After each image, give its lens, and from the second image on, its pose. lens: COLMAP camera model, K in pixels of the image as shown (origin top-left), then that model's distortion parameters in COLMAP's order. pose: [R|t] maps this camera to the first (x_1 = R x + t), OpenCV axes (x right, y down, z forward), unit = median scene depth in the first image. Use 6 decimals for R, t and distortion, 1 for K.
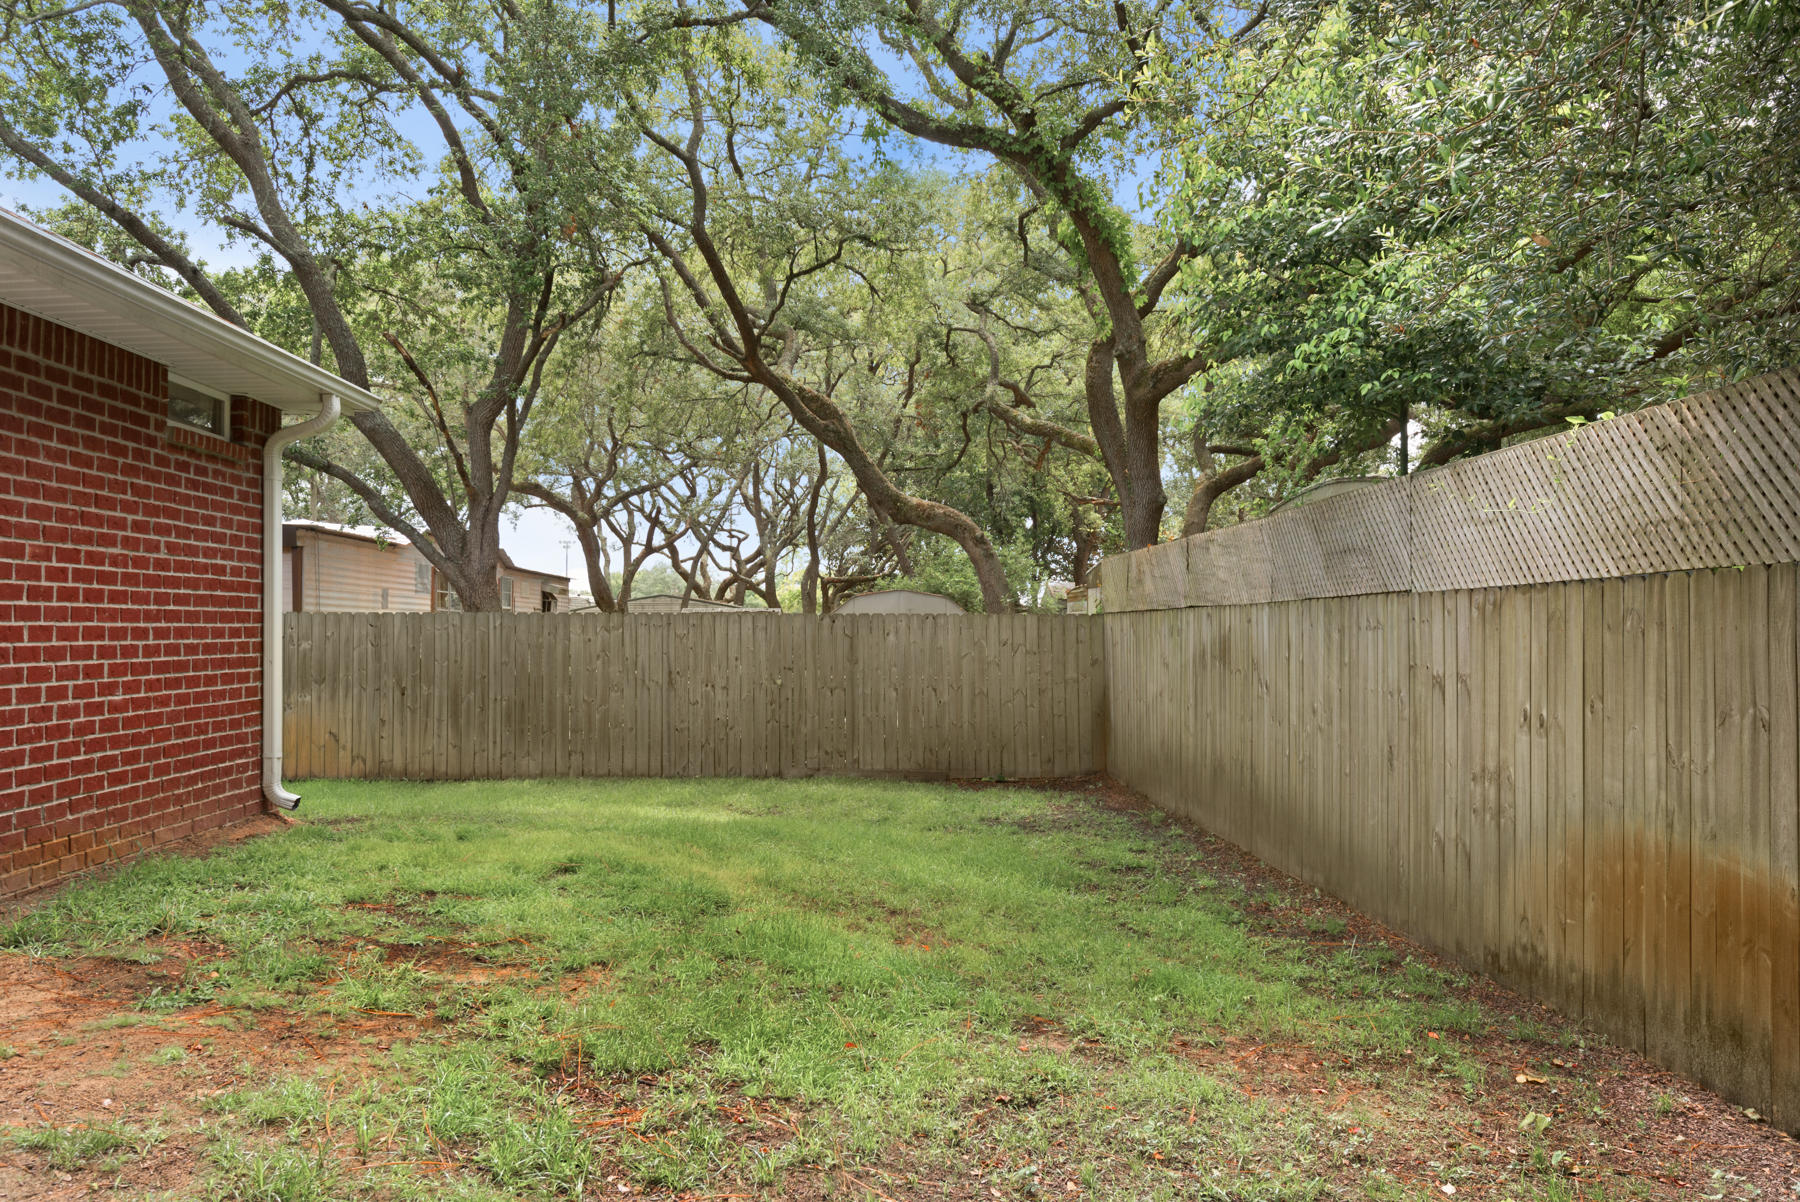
lens RADIAL K [[1472.4, 0, 901.6], [0, 1472.4, 605.4], [0, 0, 1]] dist [-0.000226, -0.001371]
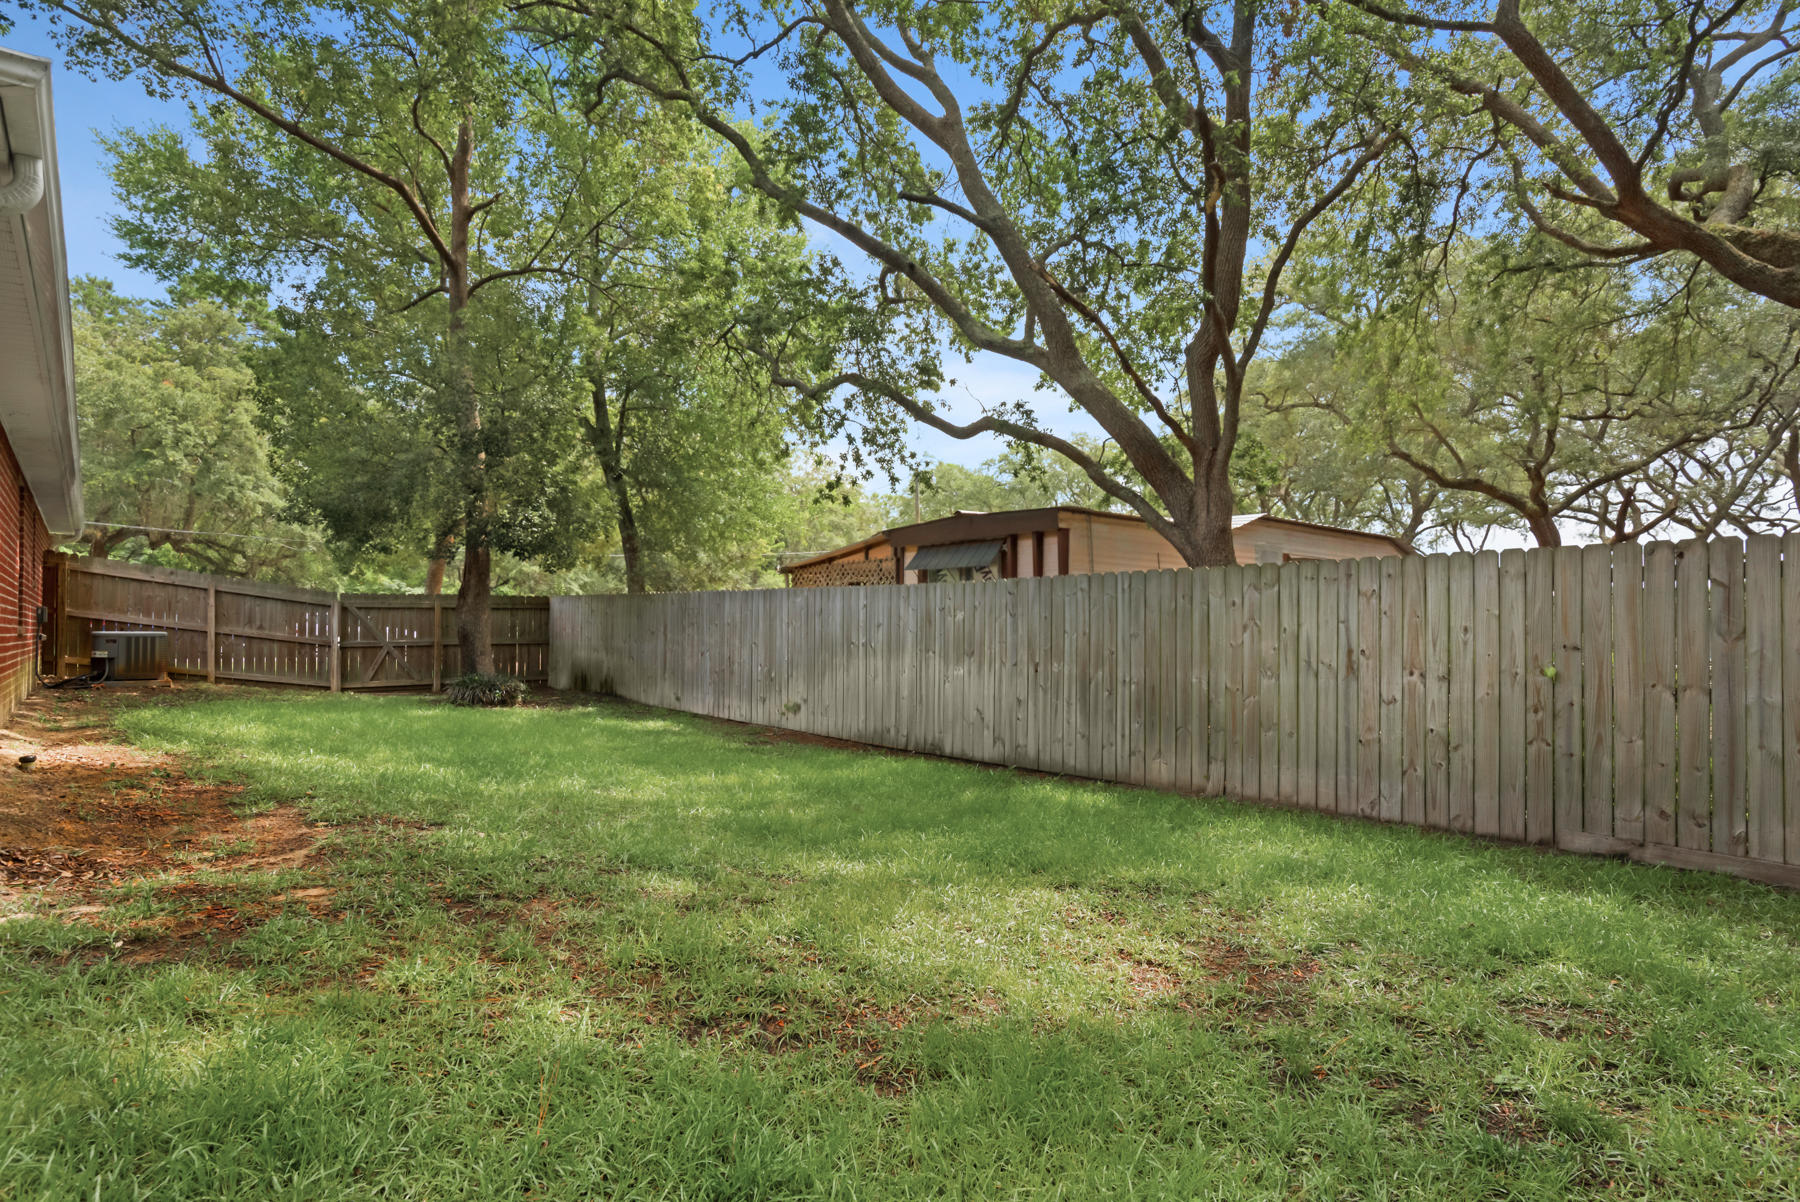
lens RADIAL K [[935.2, 0, 858.9], [0, 935.2, 631.3], [0, 0, 1]] dist [0.001163, -0.000253]
pose [[0.602430, -0.000656, -0.798172, 0.037237], [0.011779, 0.999898, 0.008068, 0.031276], [0.798085, -0.014262, 0.602376, 0.586140]]
